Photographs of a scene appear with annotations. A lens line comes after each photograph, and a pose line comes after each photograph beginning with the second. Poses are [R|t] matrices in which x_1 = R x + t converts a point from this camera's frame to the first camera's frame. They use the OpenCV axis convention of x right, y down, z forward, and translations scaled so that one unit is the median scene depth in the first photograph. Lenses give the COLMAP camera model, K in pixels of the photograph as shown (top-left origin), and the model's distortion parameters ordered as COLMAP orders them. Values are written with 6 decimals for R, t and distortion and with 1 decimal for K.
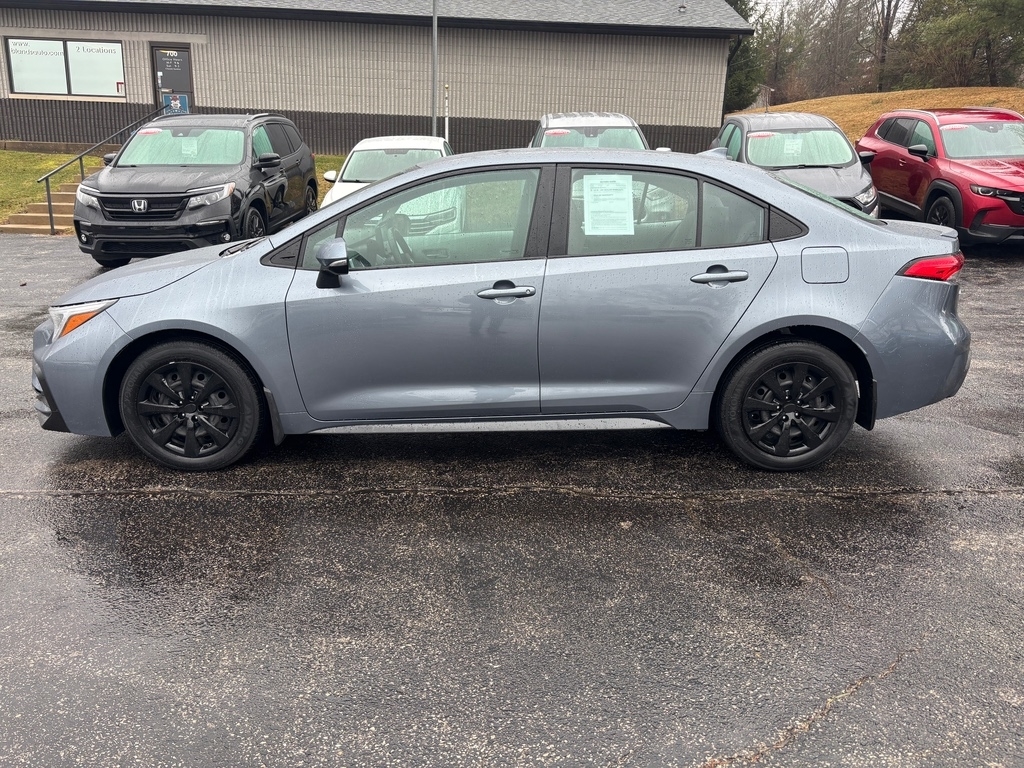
lens RADIAL K [[779.0, 0, 514.1], [0, 779.0, 383.2], [0, 0, 1]] dist [0.027877, -0.027033]
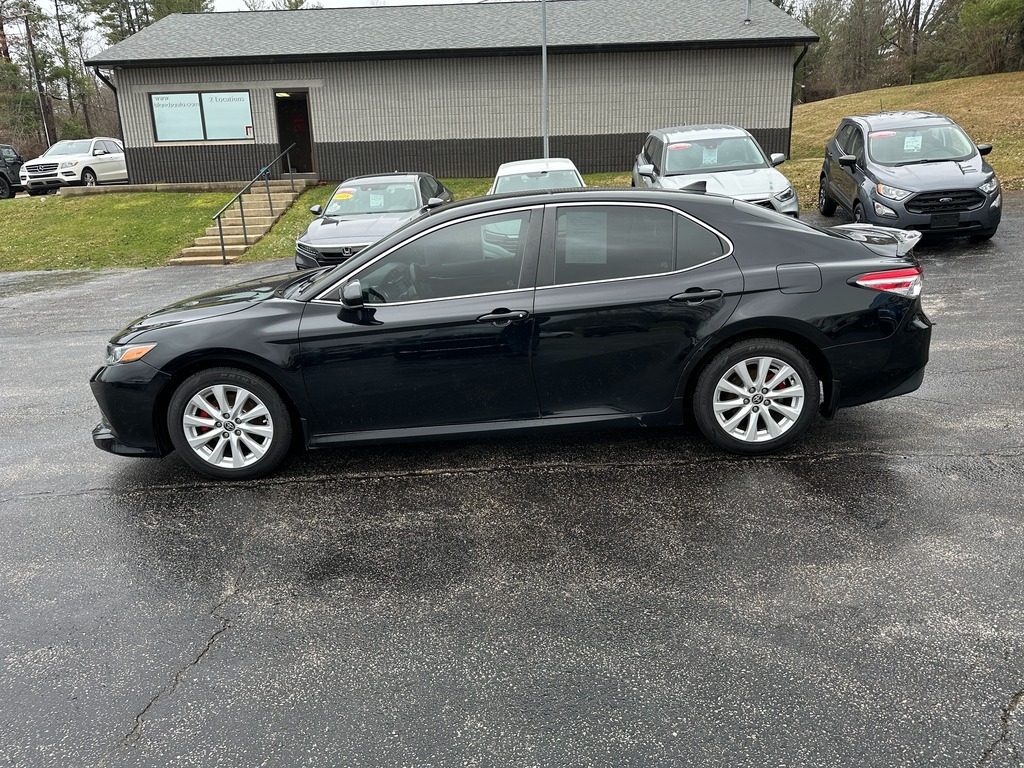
lens RADIAL K [[722.6, 0, 510.2], [0, 722.6, 381.2], [0, 0, 1]] dist [0.033535, -0.038289]
pose [[0.996898, -0.048888, -0.061679, -0.146039], [0.049270, 0.998774, 0.004701, -0.002640], [0.061373, -0.007725, 0.998085, -0.056088]]
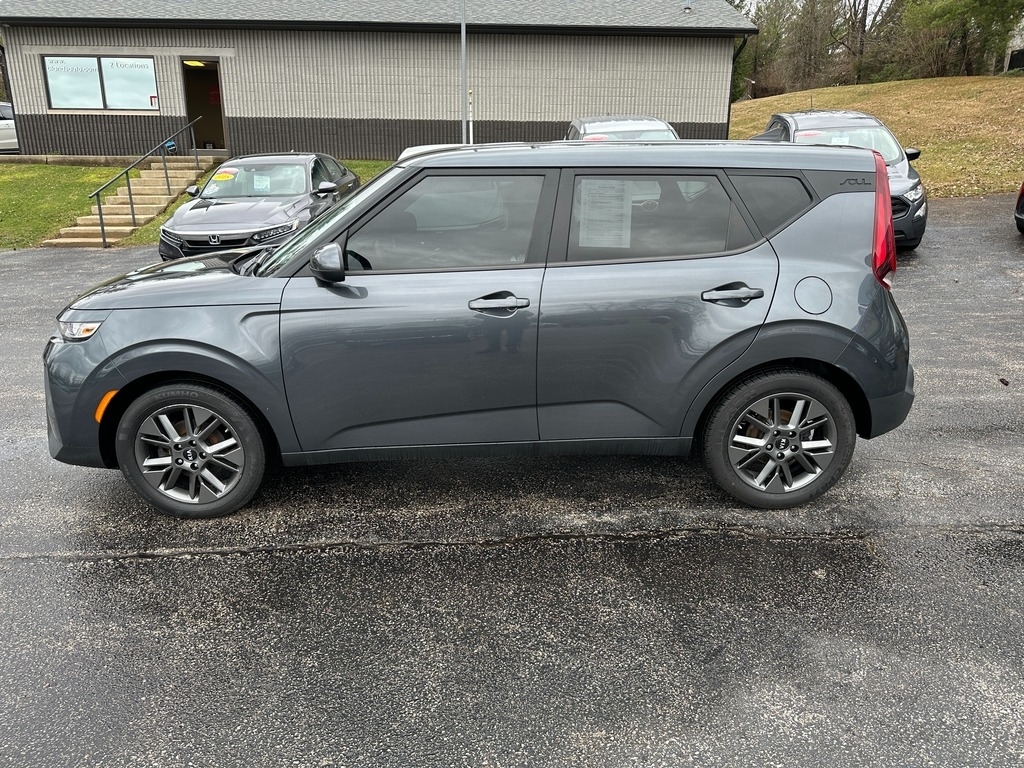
lens RADIAL K [[722.6, 0, 508.8], [0, 722.6, 385.4], [0, 0, 1]] dist [0.033535, -0.038289]
pose [[0.999623, -0.027454, 0.000330, -0.073269], [0.027431, 0.999144, 0.030962, -0.027986], [-0.001179, -0.030942, 0.999520, 0.032578]]
